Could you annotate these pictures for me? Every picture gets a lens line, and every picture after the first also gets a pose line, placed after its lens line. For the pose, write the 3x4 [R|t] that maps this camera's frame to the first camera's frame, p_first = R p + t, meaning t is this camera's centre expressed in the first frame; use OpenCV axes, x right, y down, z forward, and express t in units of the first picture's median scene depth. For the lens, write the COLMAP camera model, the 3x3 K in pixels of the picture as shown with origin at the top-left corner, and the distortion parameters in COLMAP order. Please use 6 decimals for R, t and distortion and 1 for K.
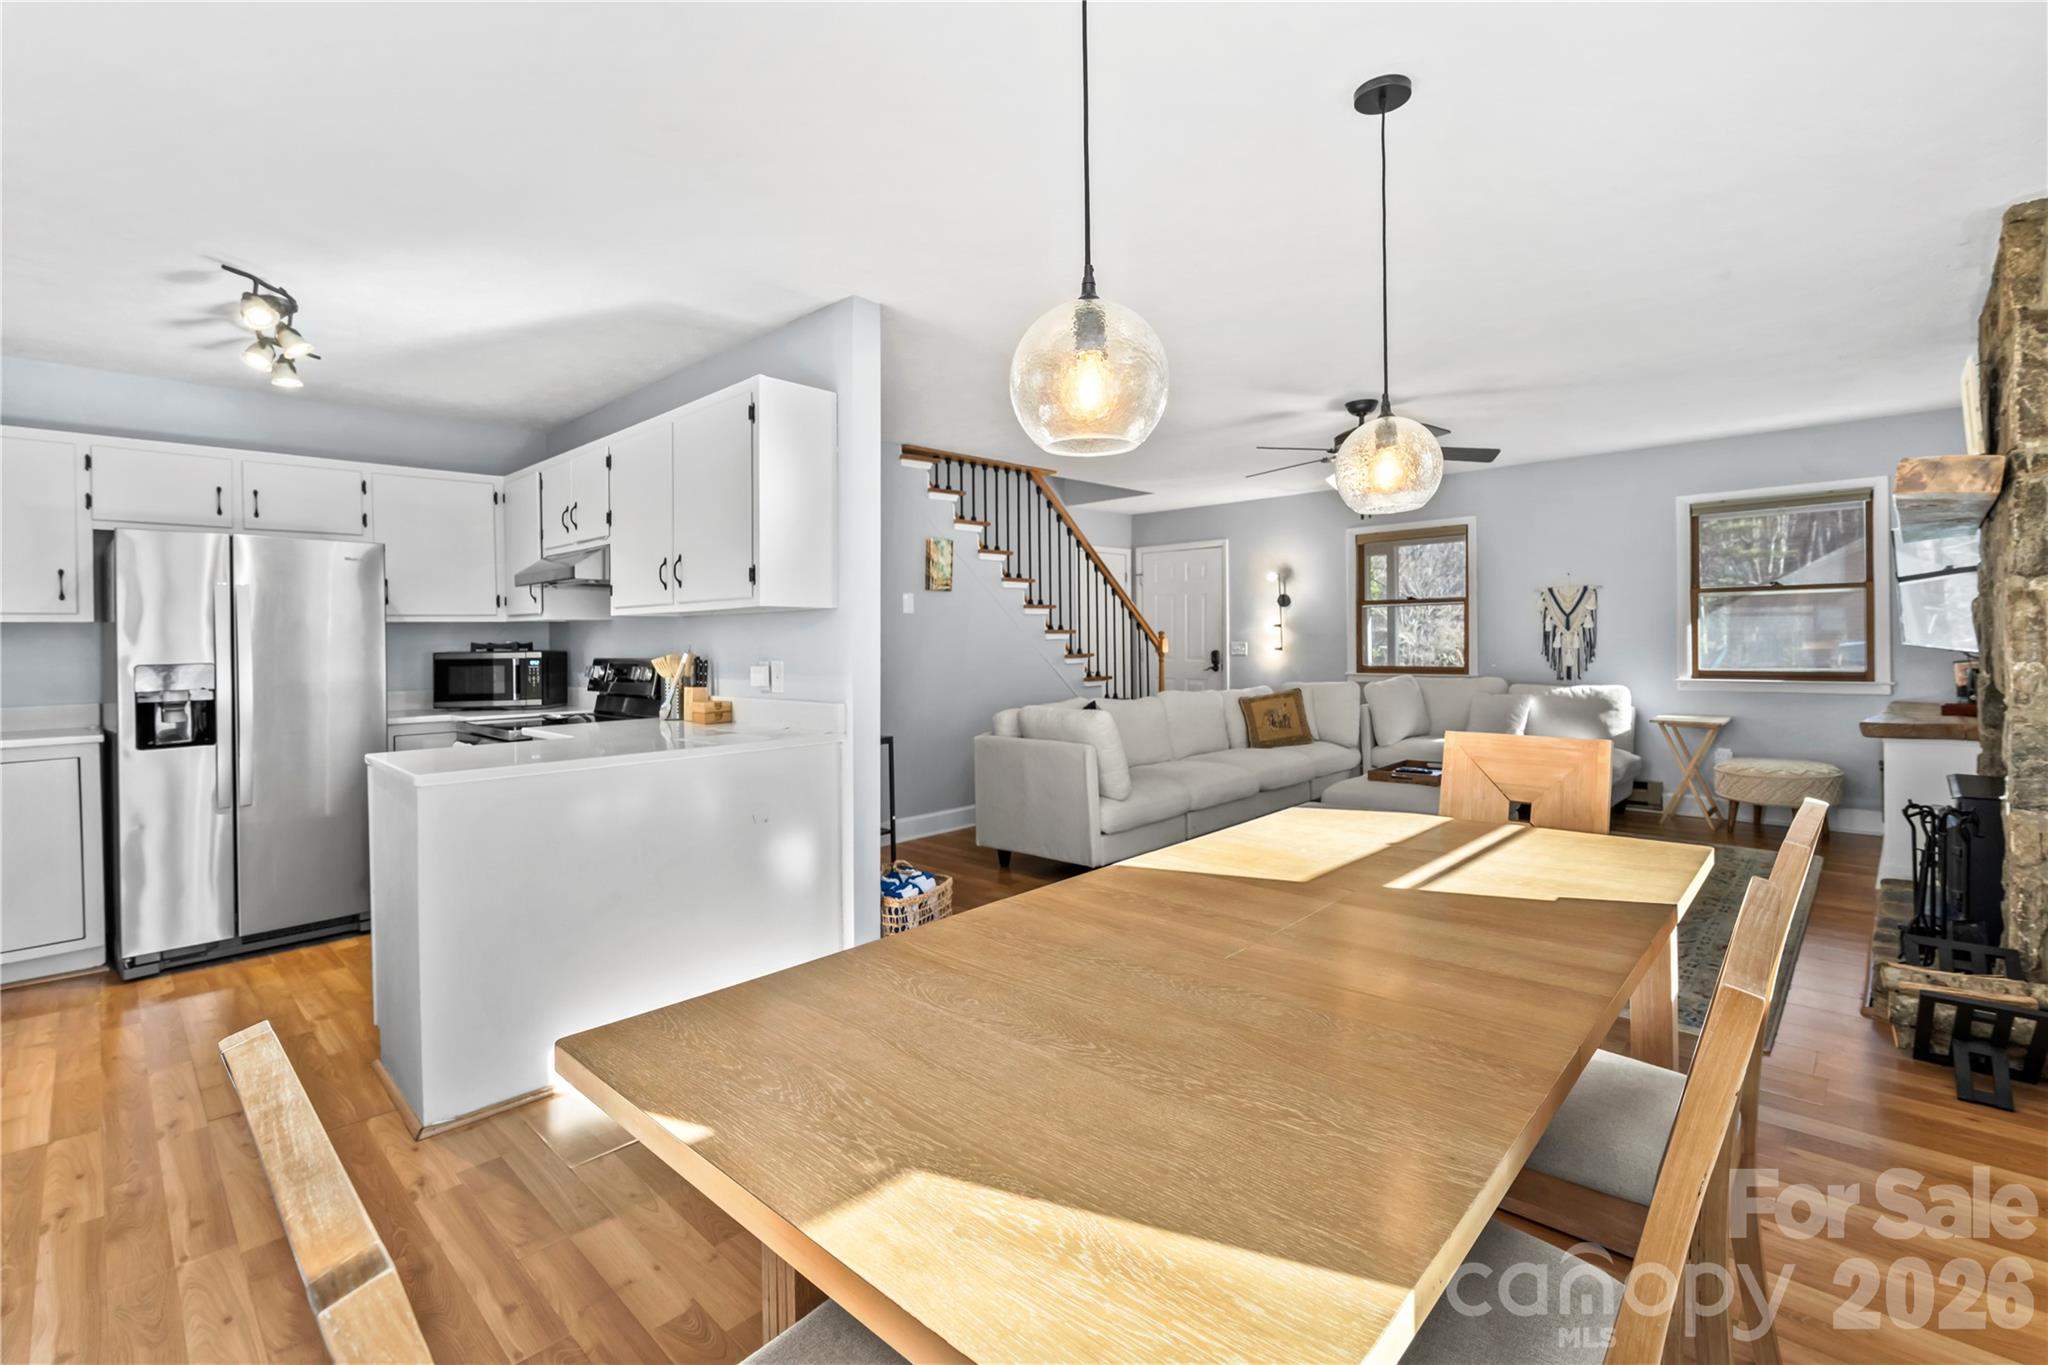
lens RADIAL K [[897.8, 0, 1022.0], [0, 897.8, 644.1], [0, 0, 1]] dist [0.001059, 0.000132]
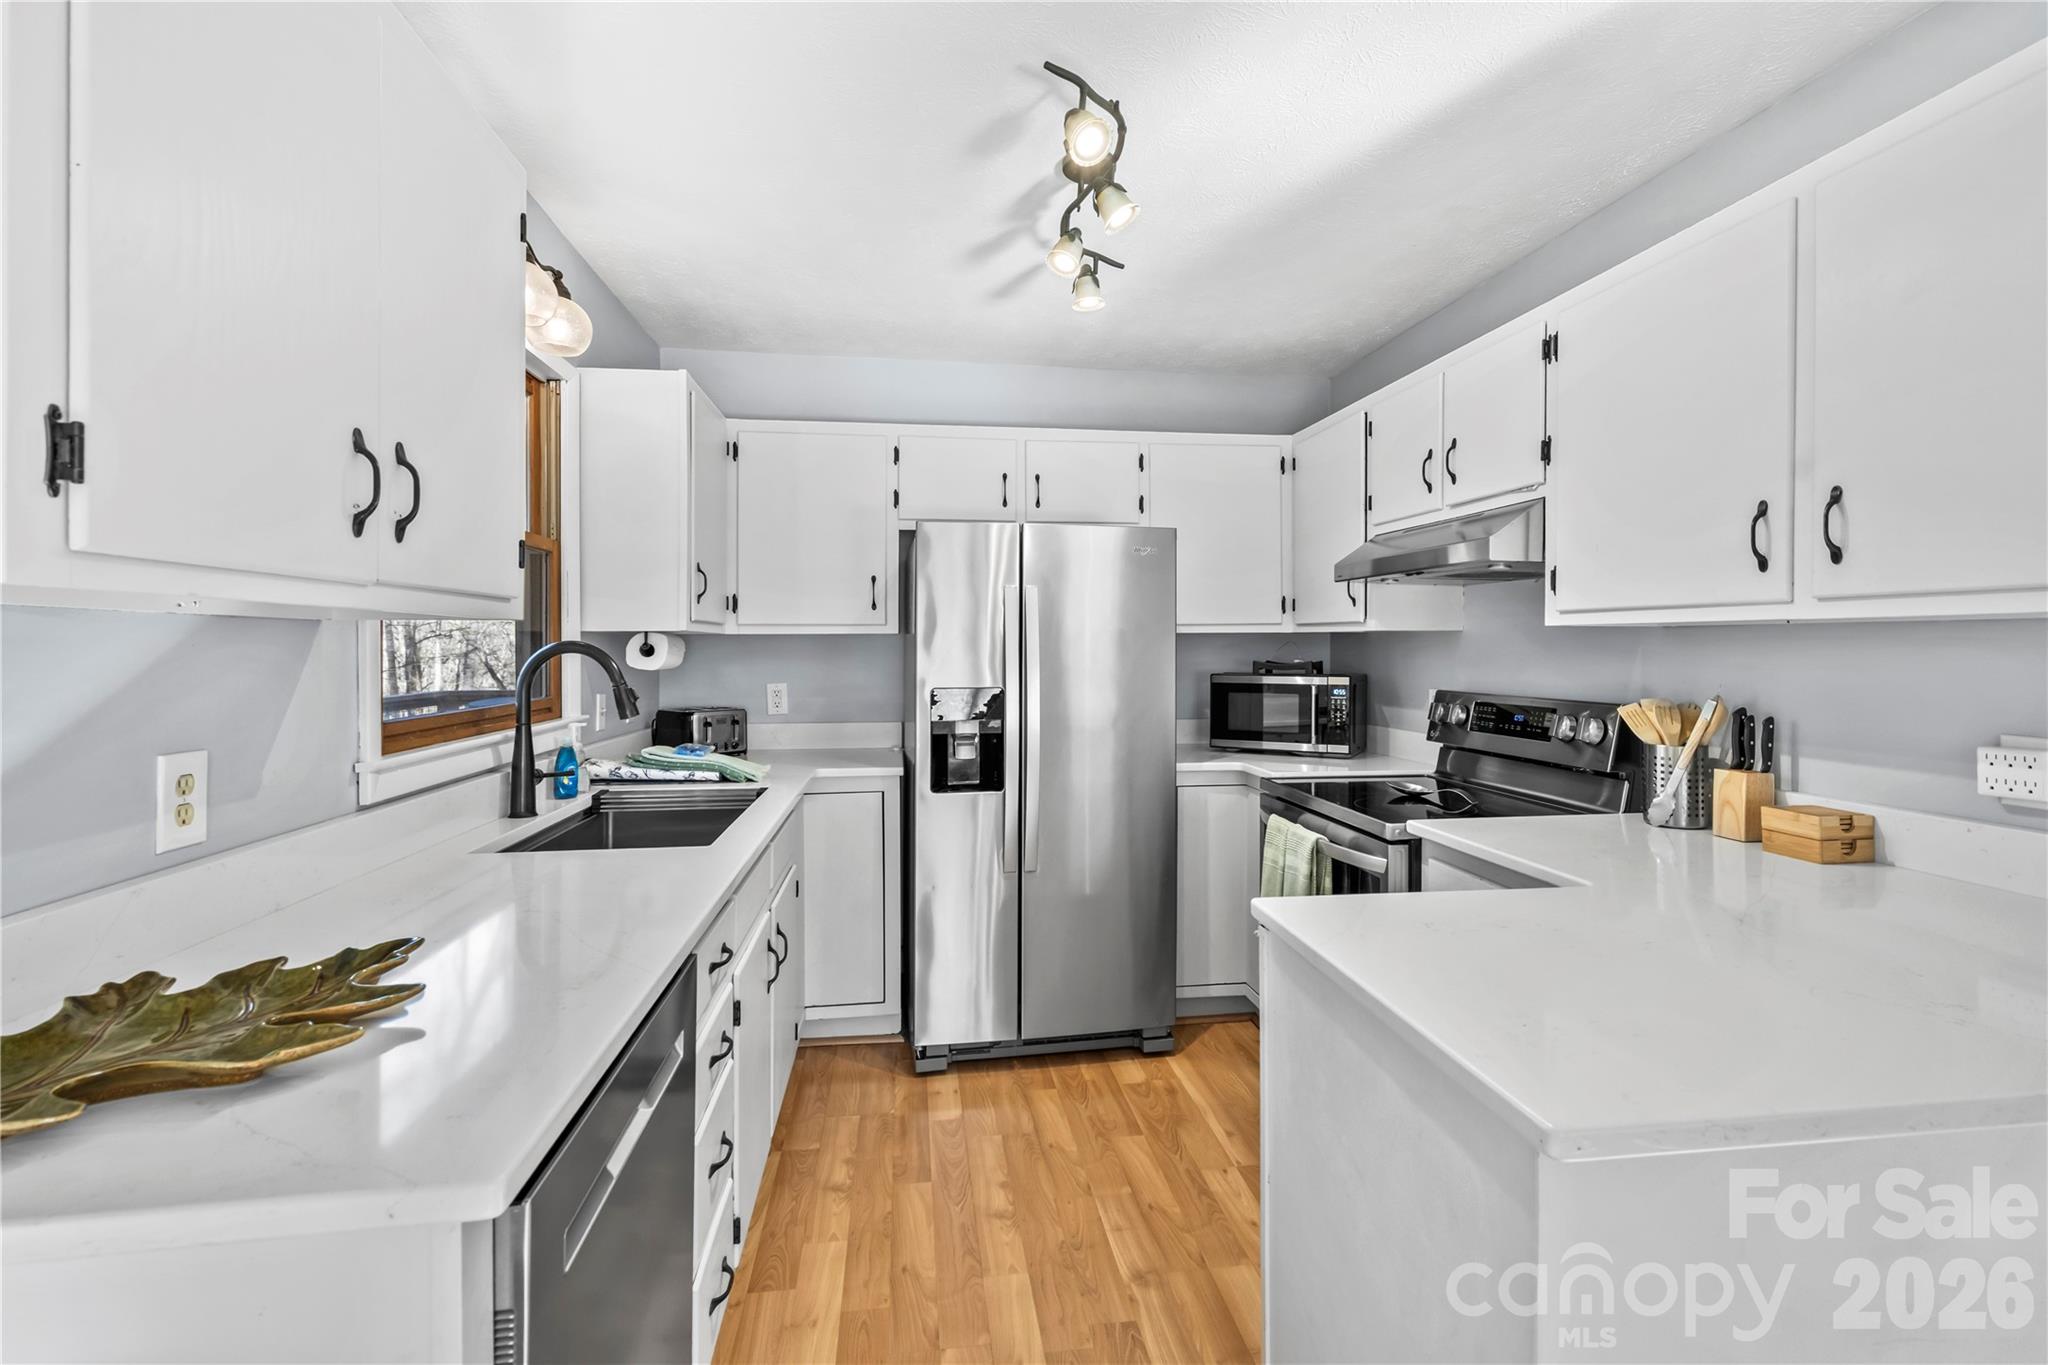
lens RADIAL K [[897.8, 0, 1022.0], [0, 897.8, 644.1], [0, 0, 1]] dist [0.001059, 0.000132]
pose [[0.782118, 0.011989, -0.623015, -0.385006], [-0.015050, 0.999887, 0.000348, -0.016707], [0.622949, 0.009104, 0.782210, 0.383414]]
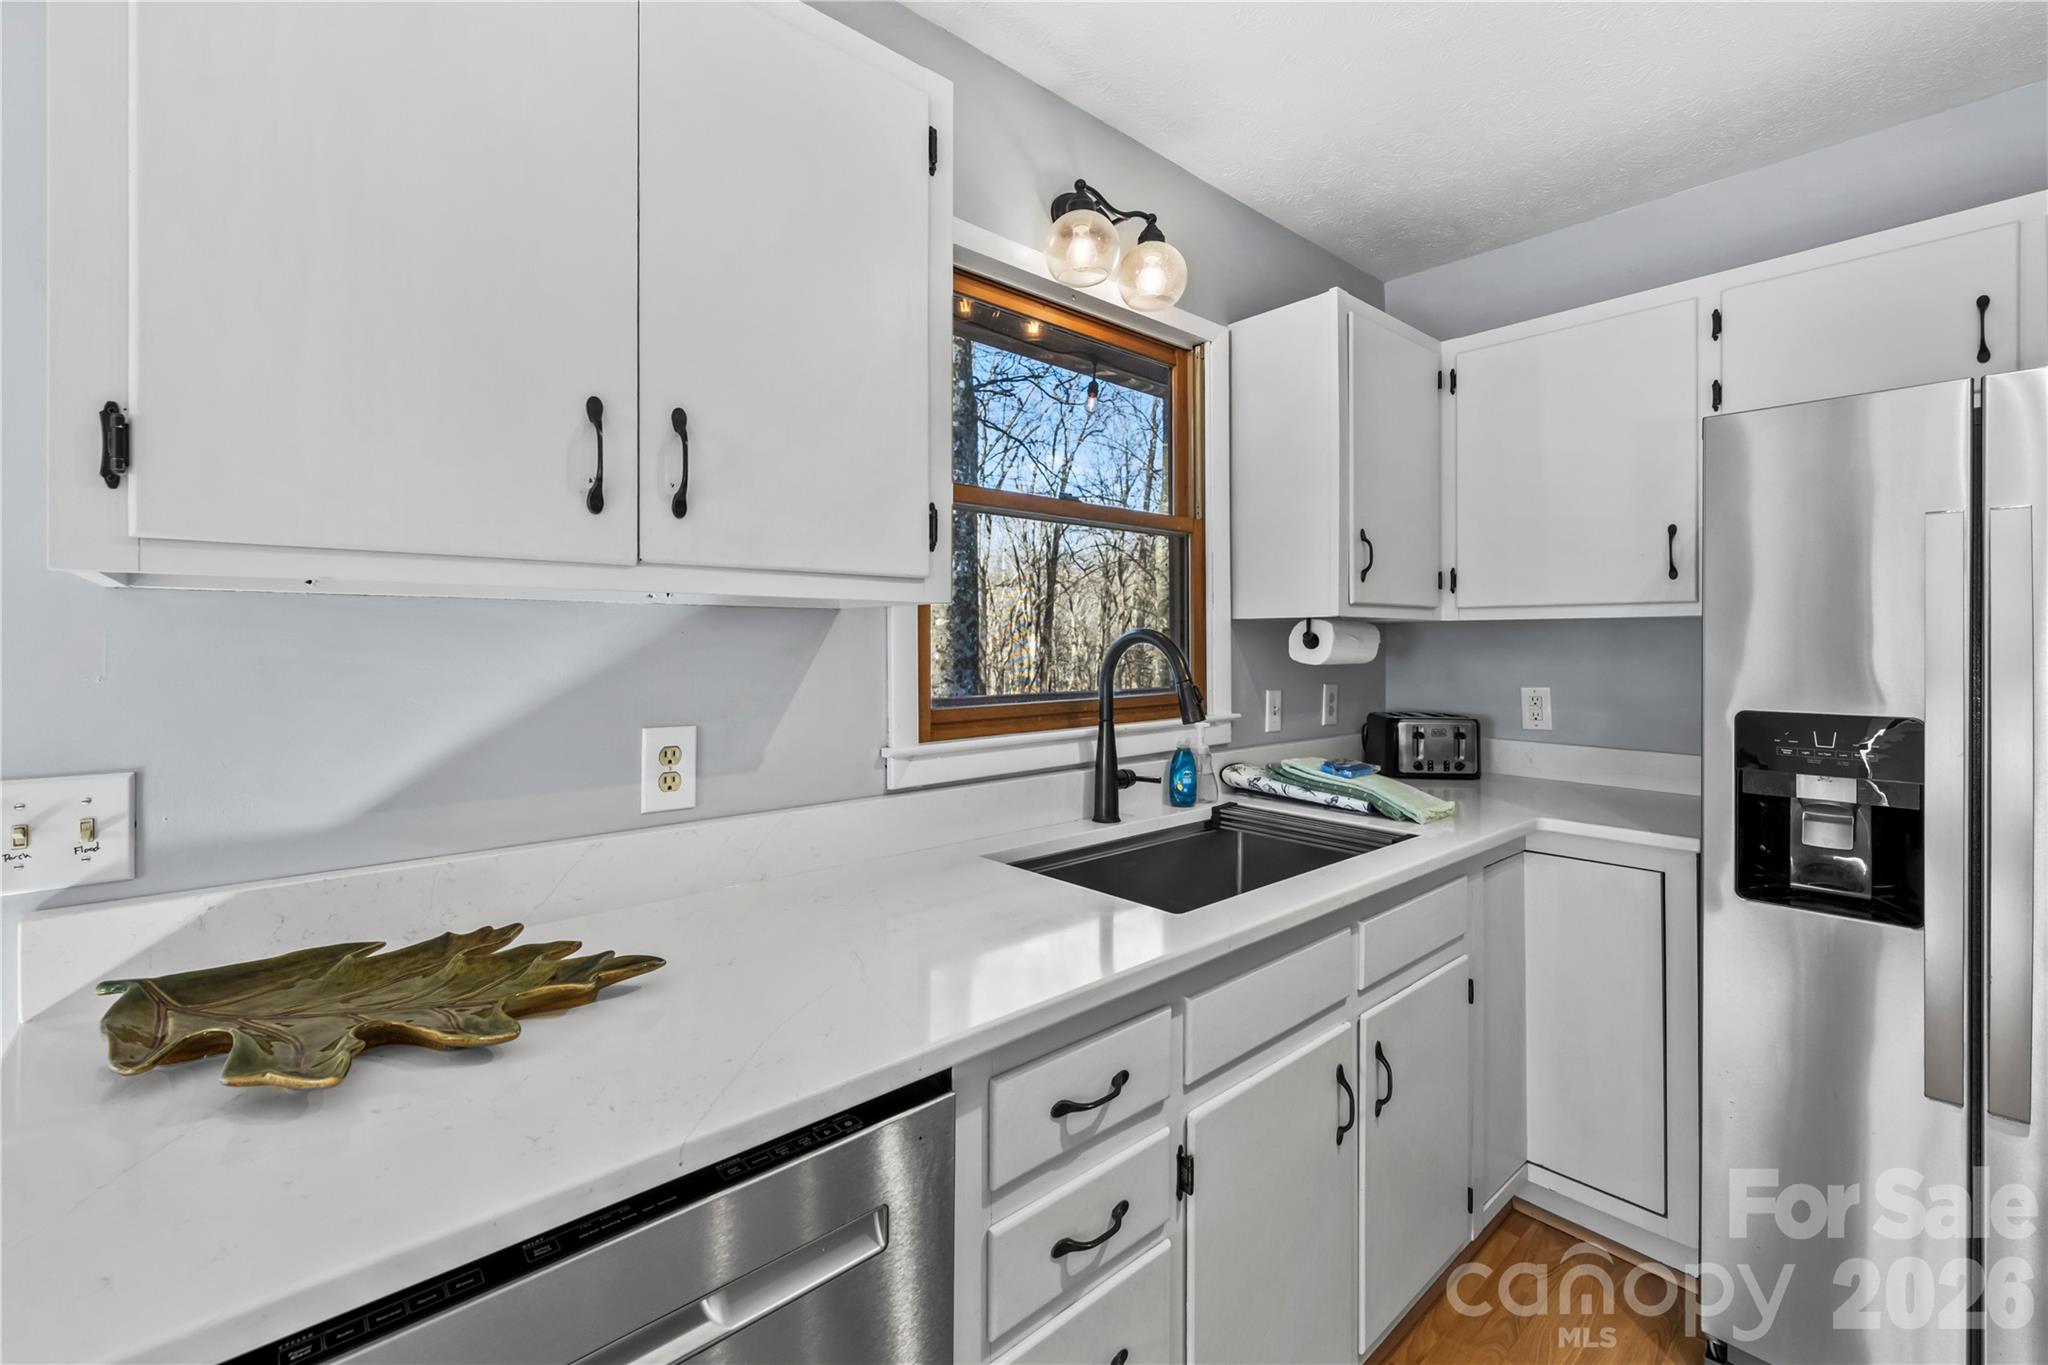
lens RADIAL K [[857.4, 0, 1025.0], [0, 857.4, 635.3], [0, 0, 1]] dist [-0.000149, 0.000103]
pose [[-0.076219, 0.009650, -0.997044, -0.487867], [-0.007666, 0.999918, 0.010264, -0.014962], [0.997062, 0.008426, -0.076139, 0.626185]]
